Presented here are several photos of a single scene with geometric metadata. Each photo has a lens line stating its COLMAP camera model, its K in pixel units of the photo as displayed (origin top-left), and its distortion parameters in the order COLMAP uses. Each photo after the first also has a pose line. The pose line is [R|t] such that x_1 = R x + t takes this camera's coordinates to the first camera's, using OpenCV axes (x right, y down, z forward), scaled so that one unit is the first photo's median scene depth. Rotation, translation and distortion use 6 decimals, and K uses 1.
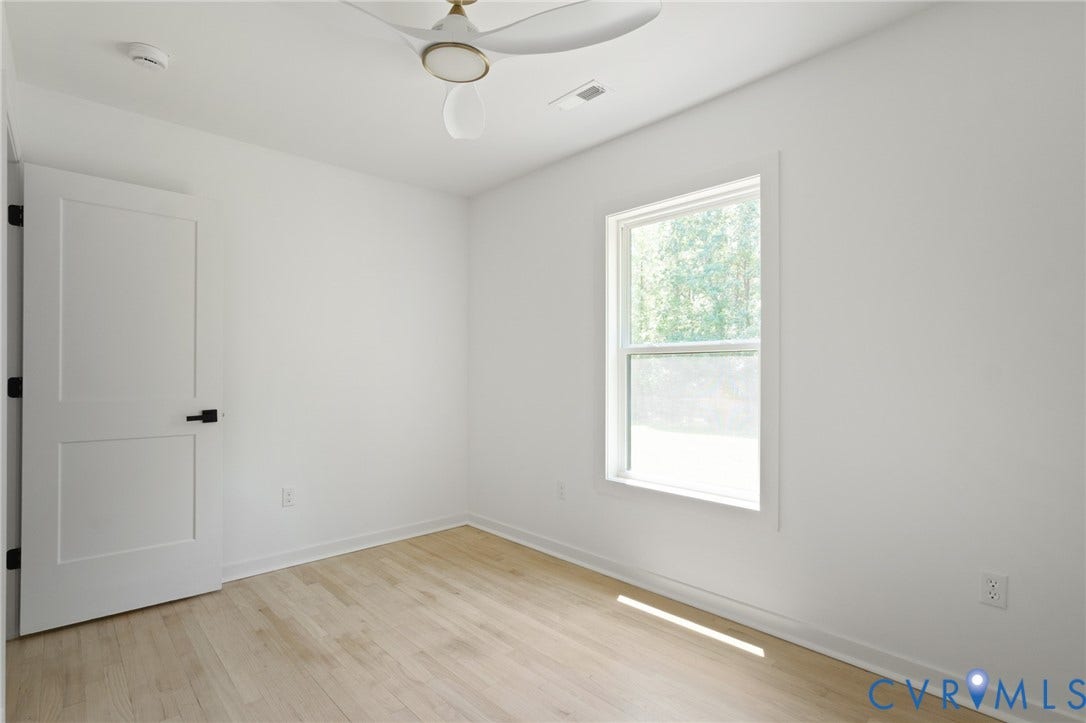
lens RADIAL K [[520.9, 0, 539.0], [0, 520.9, 366.4], [0, 0, 1]] dist [-0.020455, 0.001375]
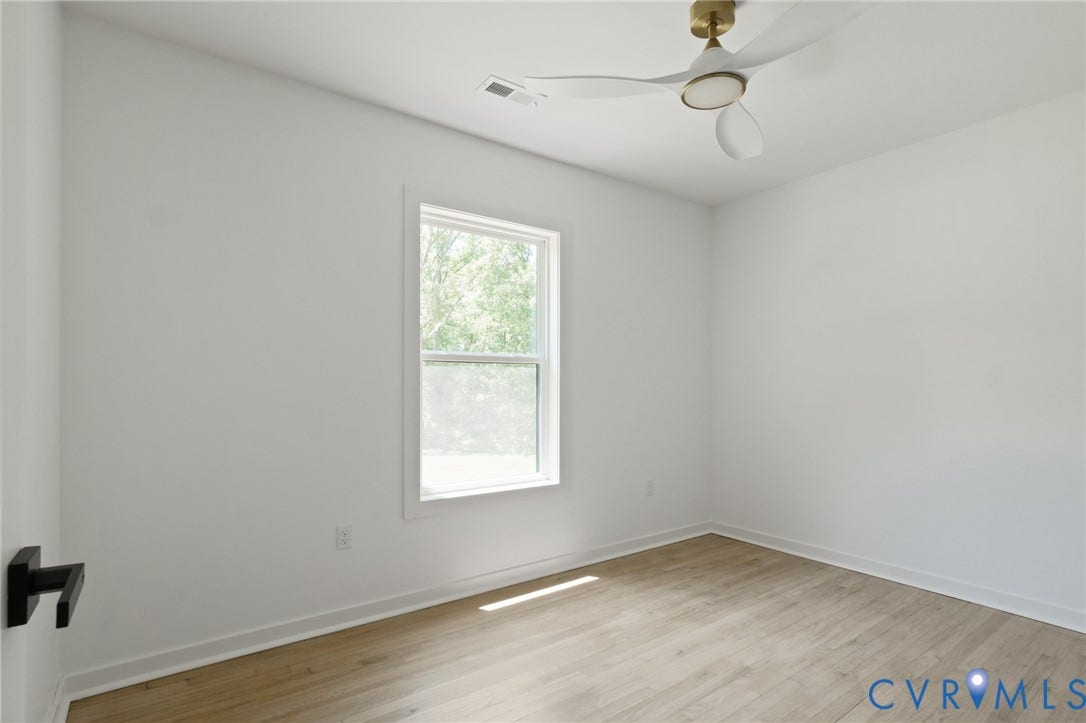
lens RADIAL K [[520.9, 0, 535.6], [0, 520.9, 378.5], [0, 0, 1]] dist [-0.020455, 0.001375]
pose [[0.144153, 0.004481, 0.989545, -0.807685], [-0.008280, 0.999960, -0.003322, 0.010610], [-0.989521, -0.007714, 0.144184, 0.764480]]
